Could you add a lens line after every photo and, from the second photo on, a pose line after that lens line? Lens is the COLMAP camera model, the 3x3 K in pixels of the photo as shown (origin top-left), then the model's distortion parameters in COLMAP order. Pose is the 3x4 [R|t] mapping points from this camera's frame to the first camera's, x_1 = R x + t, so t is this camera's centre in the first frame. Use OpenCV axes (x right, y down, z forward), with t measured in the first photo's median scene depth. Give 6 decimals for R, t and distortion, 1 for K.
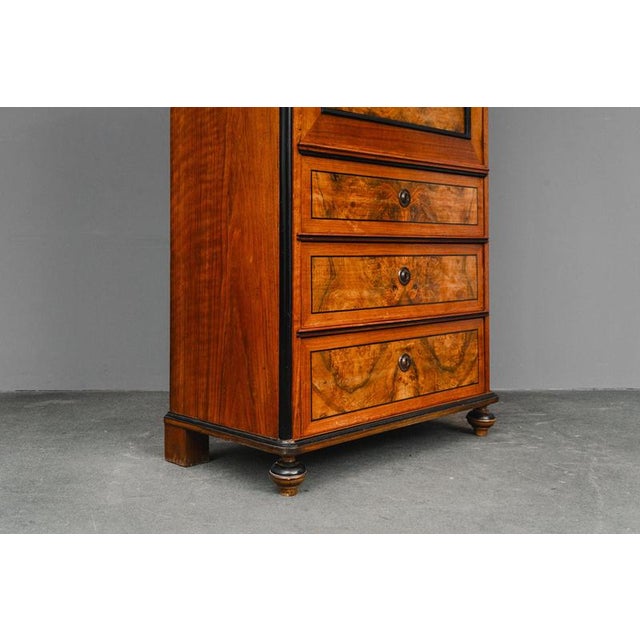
lens RADIAL K [[773.0, 0, 307.6], [0, 773.0, 251.6], [0, 0, 1]] dist [-0.002782, -0.021413]
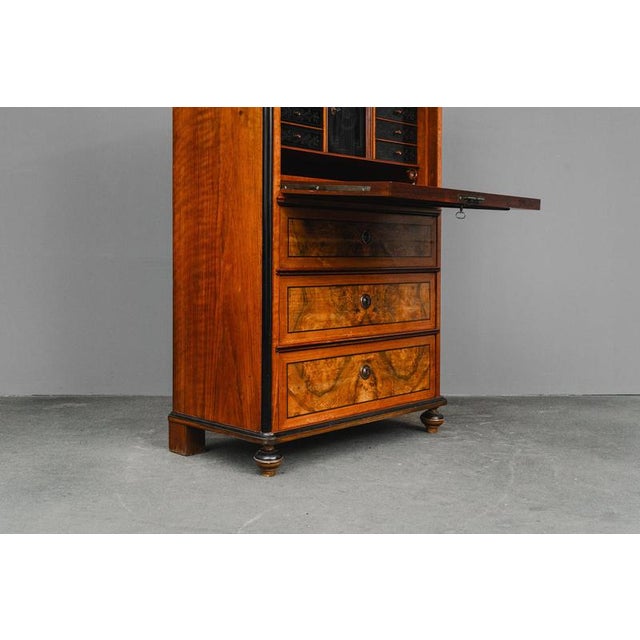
lens RADIAL K [[802.7, 0, 319.0], [0, 802.7, 291.2], [0, 0, 1]] dist [0.002611, -0.000872]
pose [[0.999733, 0.005101, 0.022517, 0.023701], [-0.006109, 0.998971, 0.044932, -0.042219], [-0.022265, -0.045057, 0.998736, -0.269751]]
